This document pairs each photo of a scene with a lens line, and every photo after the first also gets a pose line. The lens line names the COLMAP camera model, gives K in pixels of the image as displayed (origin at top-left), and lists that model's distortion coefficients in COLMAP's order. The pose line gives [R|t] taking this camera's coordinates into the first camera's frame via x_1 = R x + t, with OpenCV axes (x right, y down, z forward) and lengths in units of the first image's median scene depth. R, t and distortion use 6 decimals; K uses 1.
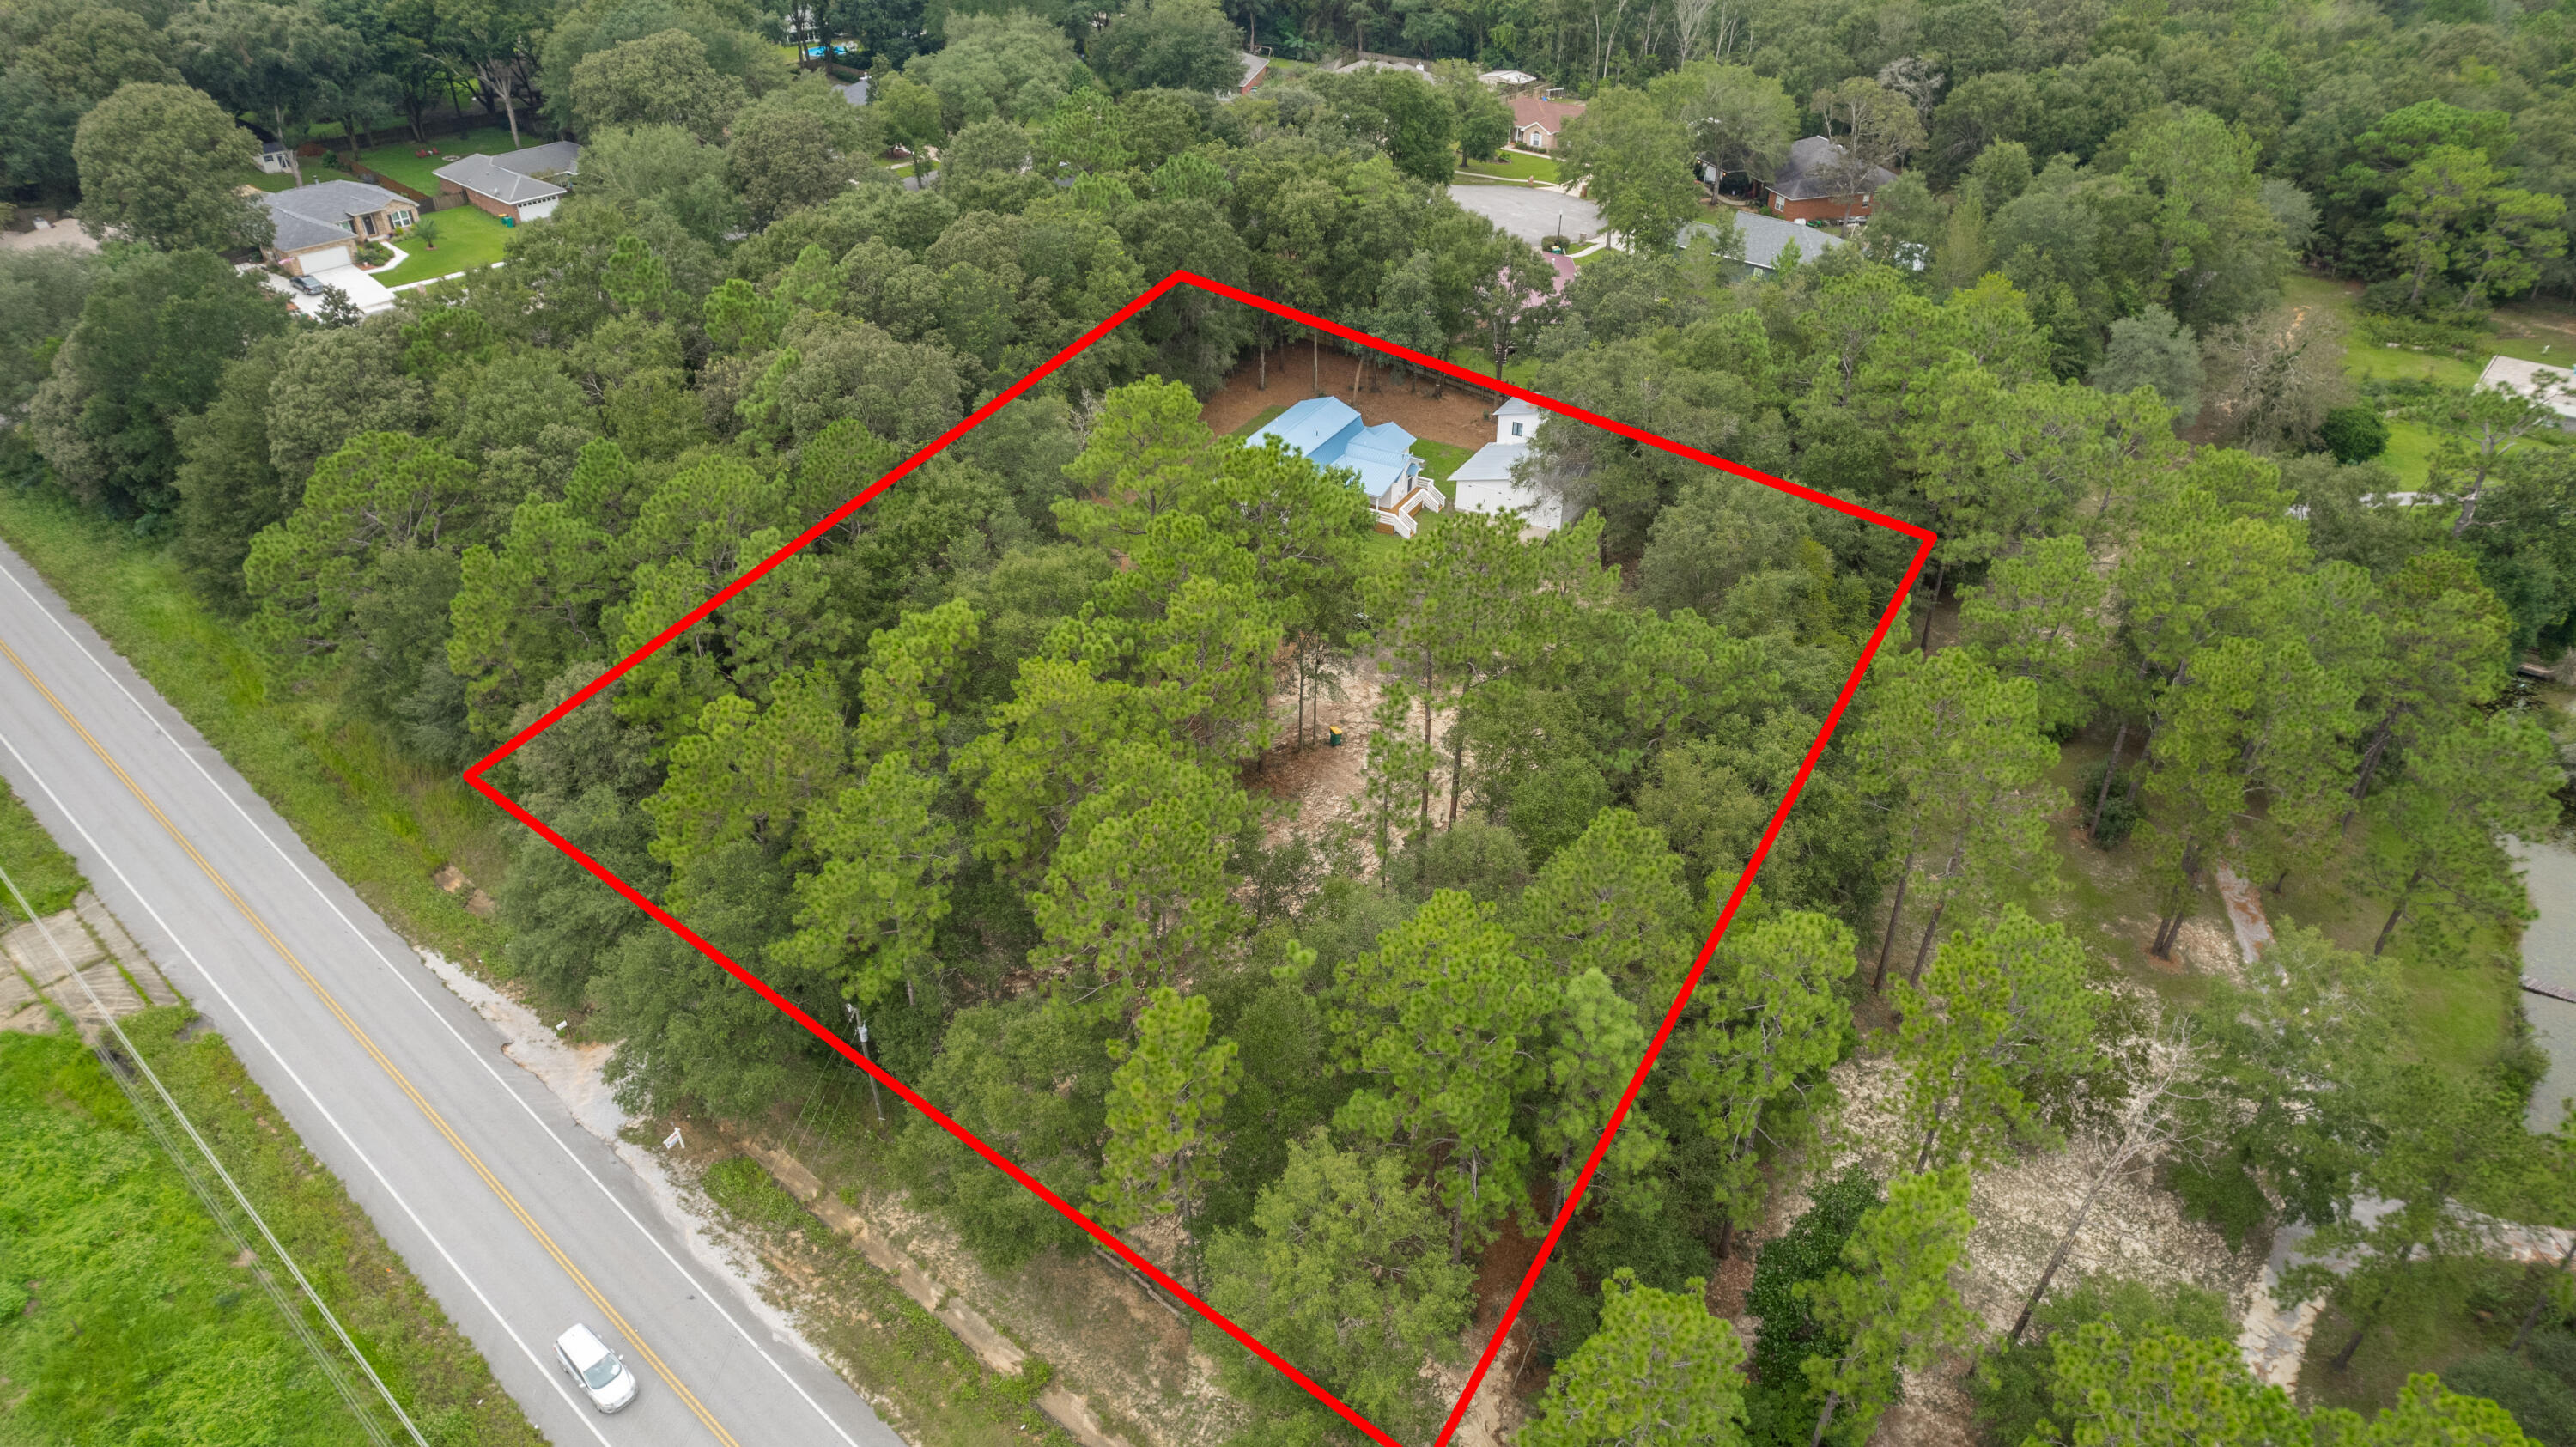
lens RADIAL K [[1642.3, 0, 1285.0], [0, 1642.3, 737.5], [0, 0, 1]] dist [-0.060386, 0.053457]
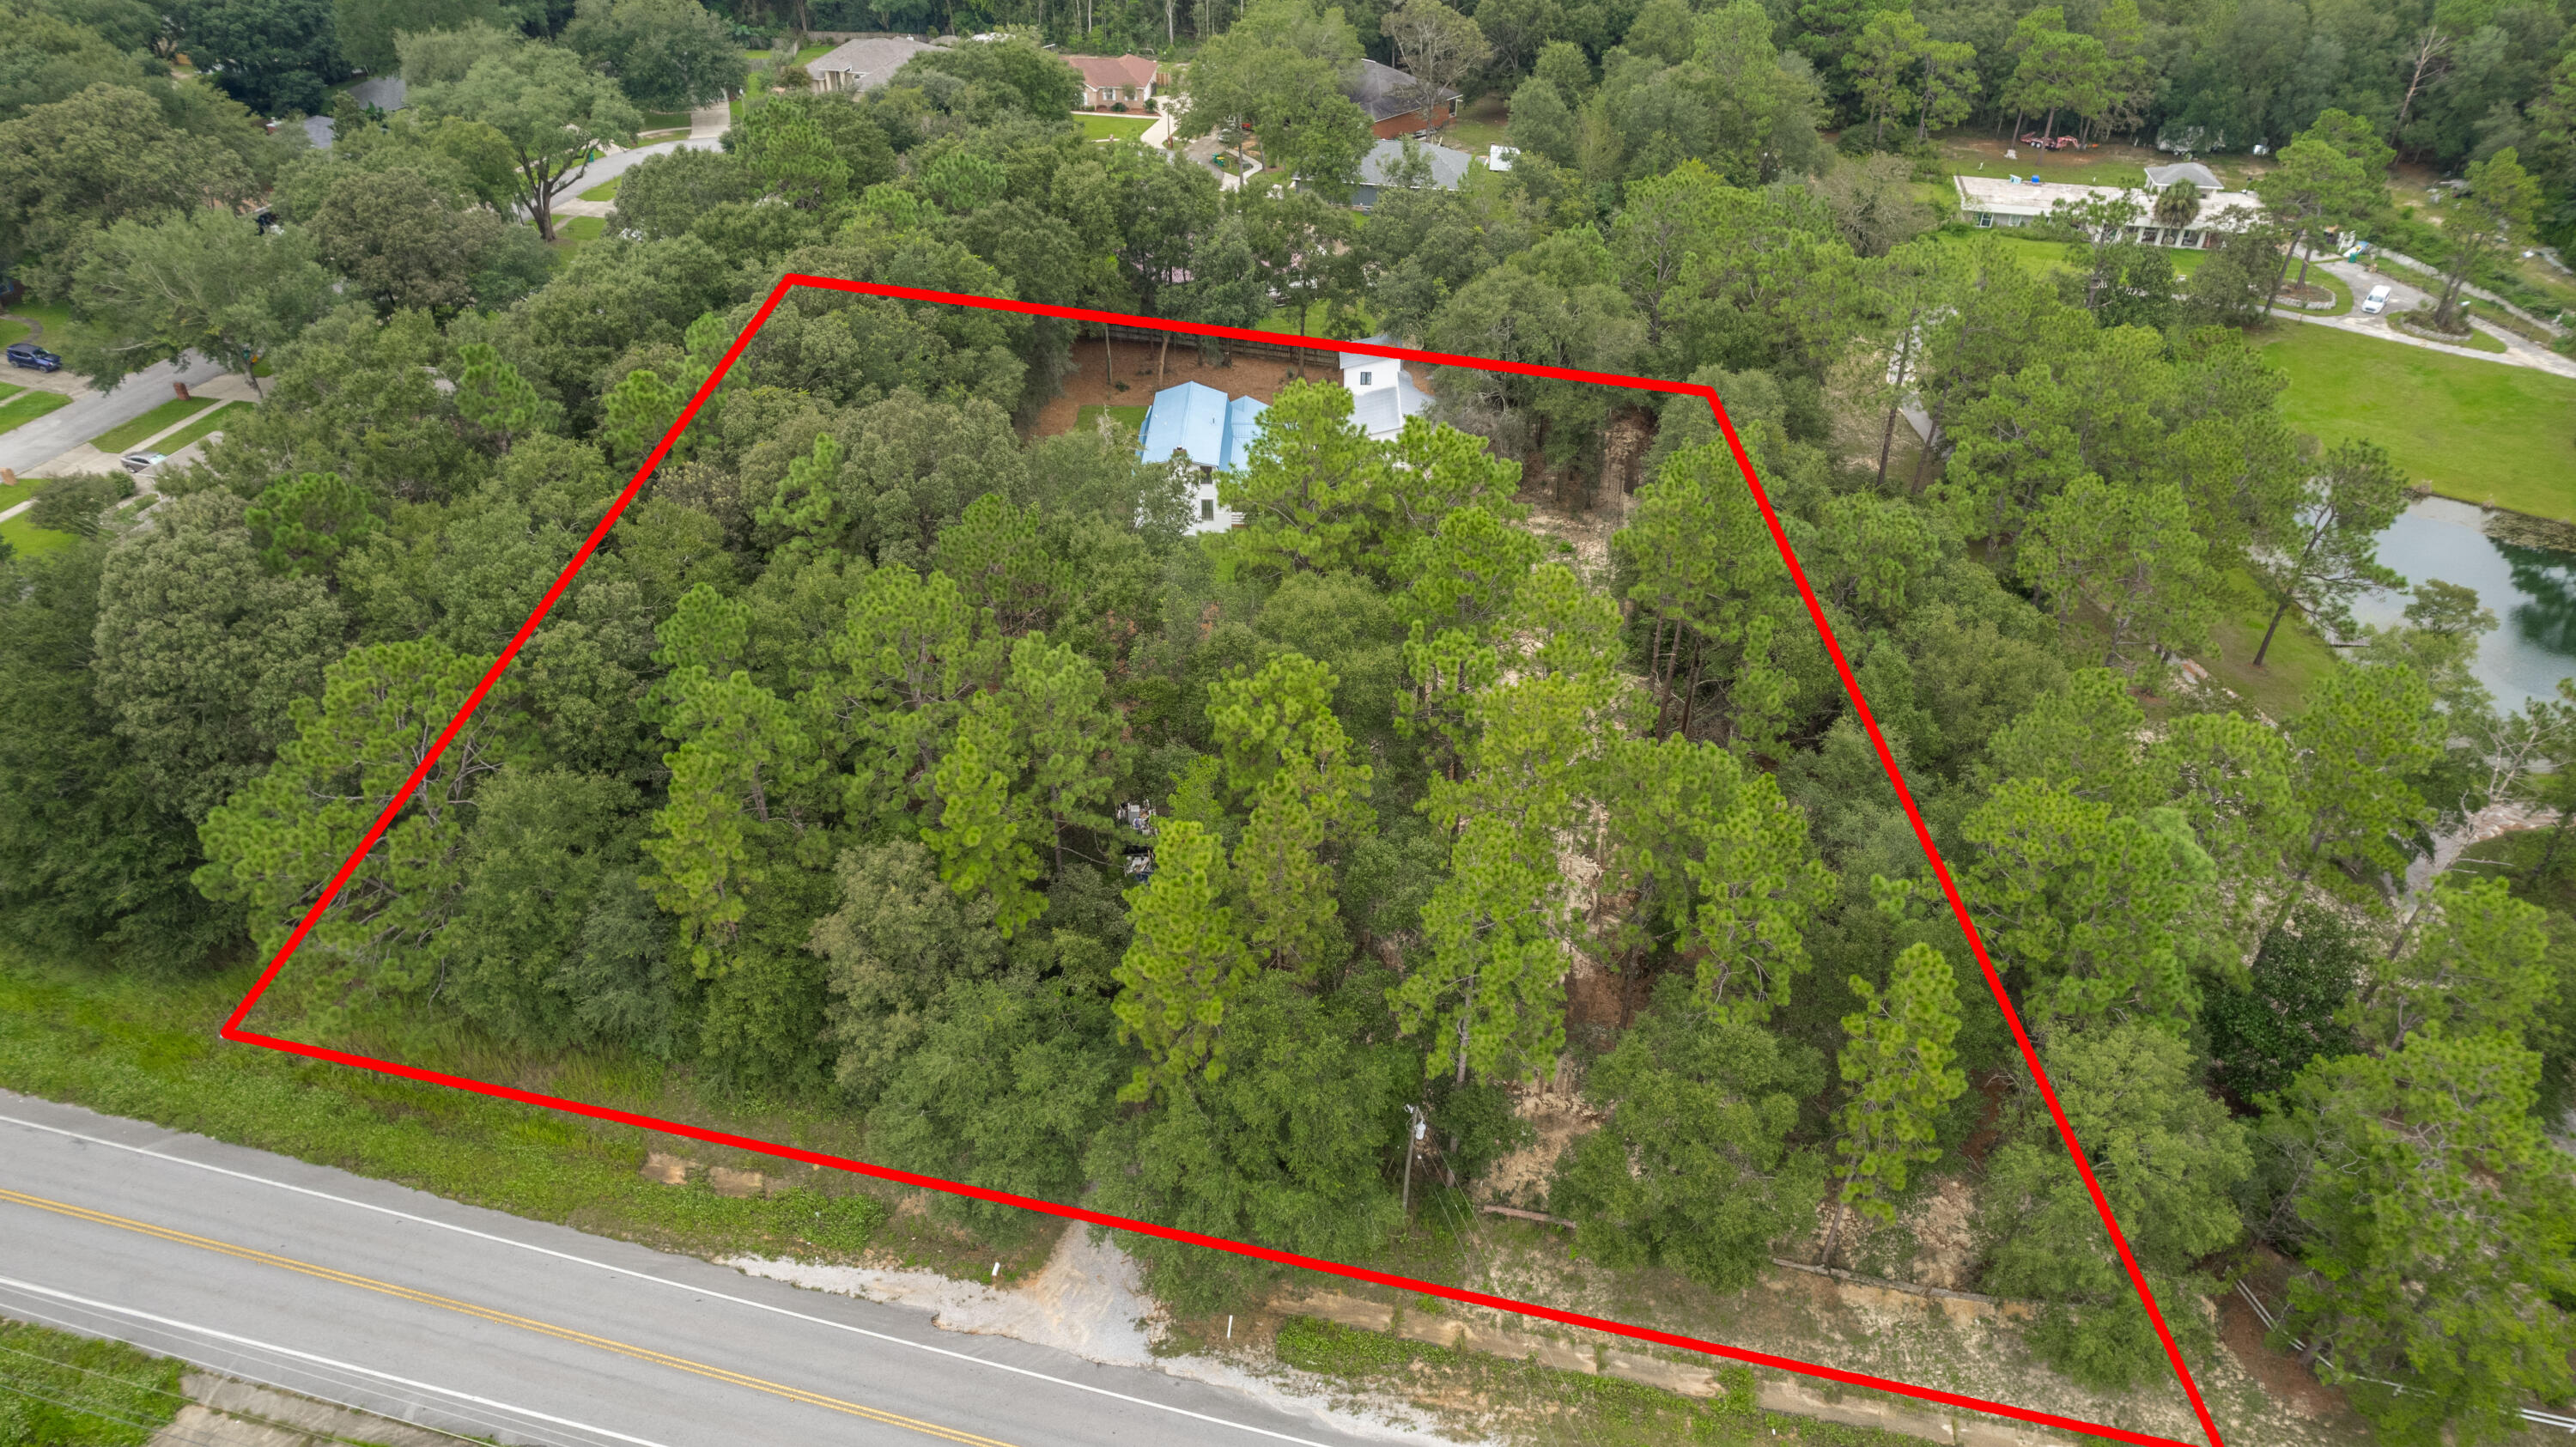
lens RADIAL K [[1642.3, 0, 1285.0], [0, 1642.3, 737.5], [0, 0, 1]] dist [-0.060386, 0.053457]
pose [[0.879044, -0.272882, 0.390919, -0.364609], [0.262532, 0.961530, 0.080854, -0.072606], [-0.397944, 0.031555, 0.916867, 0.107592]]
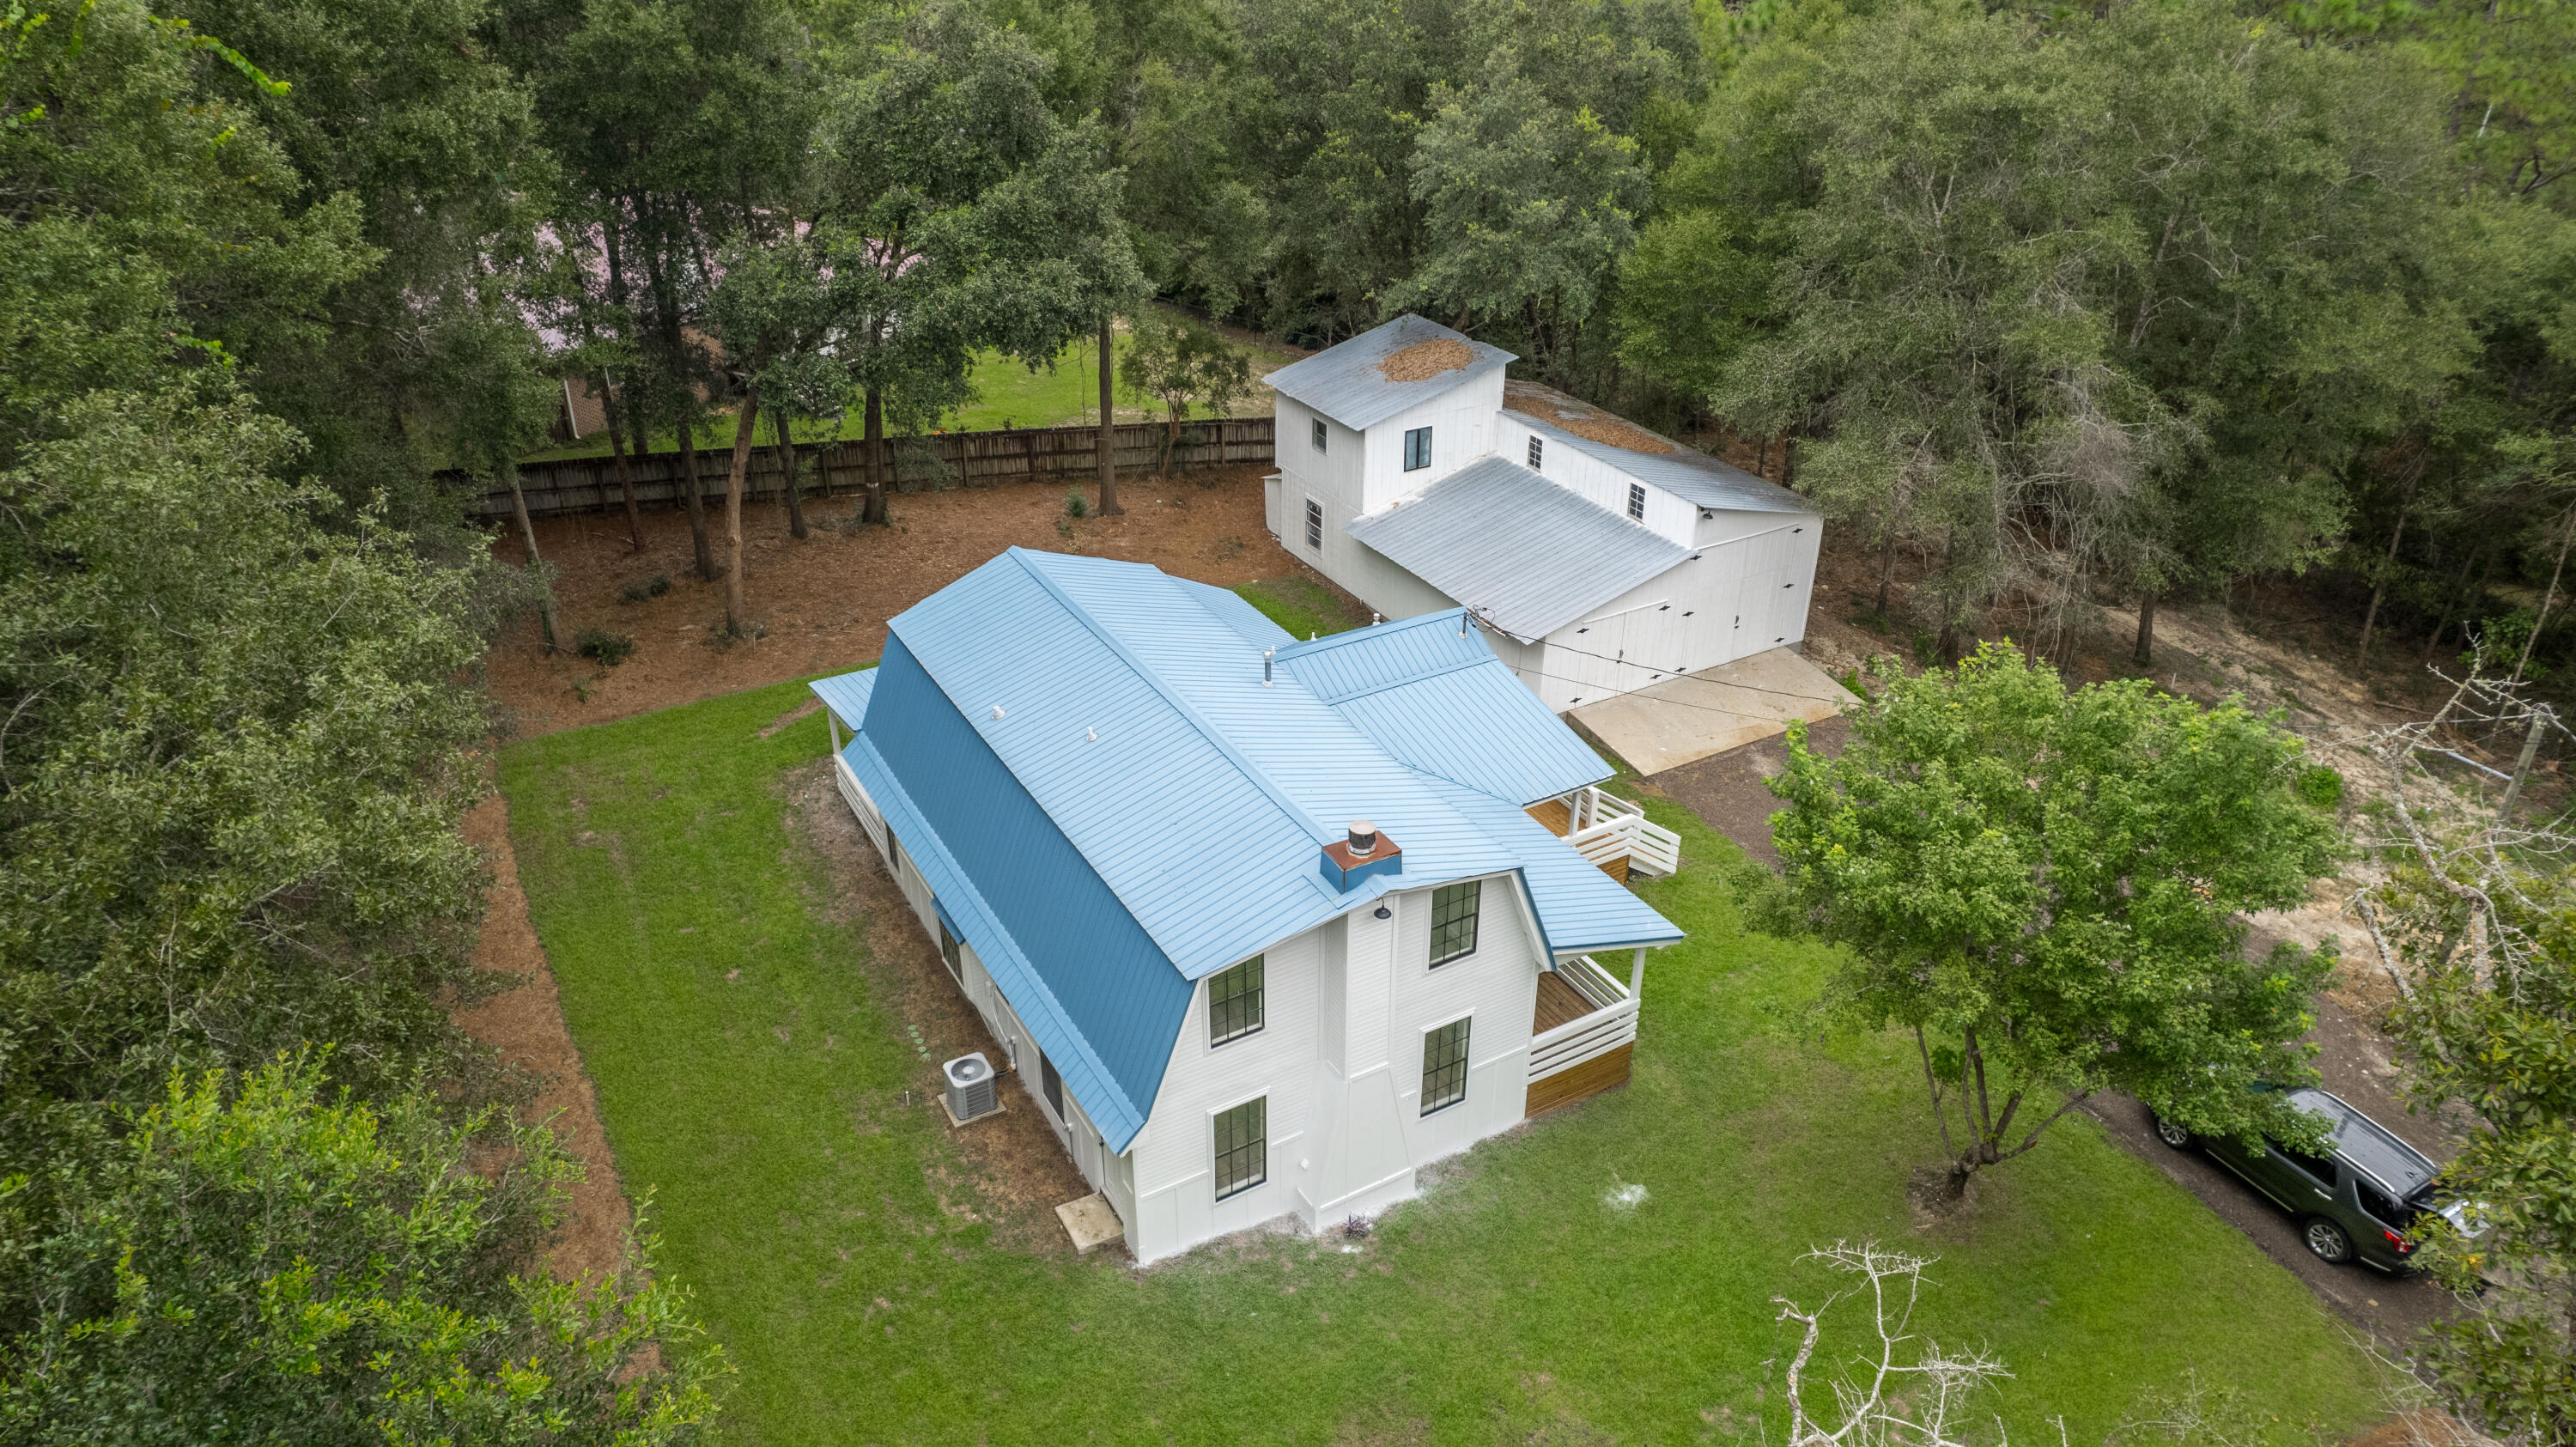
lens RADIAL K [[1642.3, 0, 1285.0], [0, 1642.3, 737.5], [0, 0, 1]] dist [-0.060386, 0.053457]
pose [[0.511231, -0.417810, 0.751051, -0.147980], [0.477204, 0.864789, 0.156256, -0.207936], [-0.714786, 0.278521, 0.641487, 0.845628]]
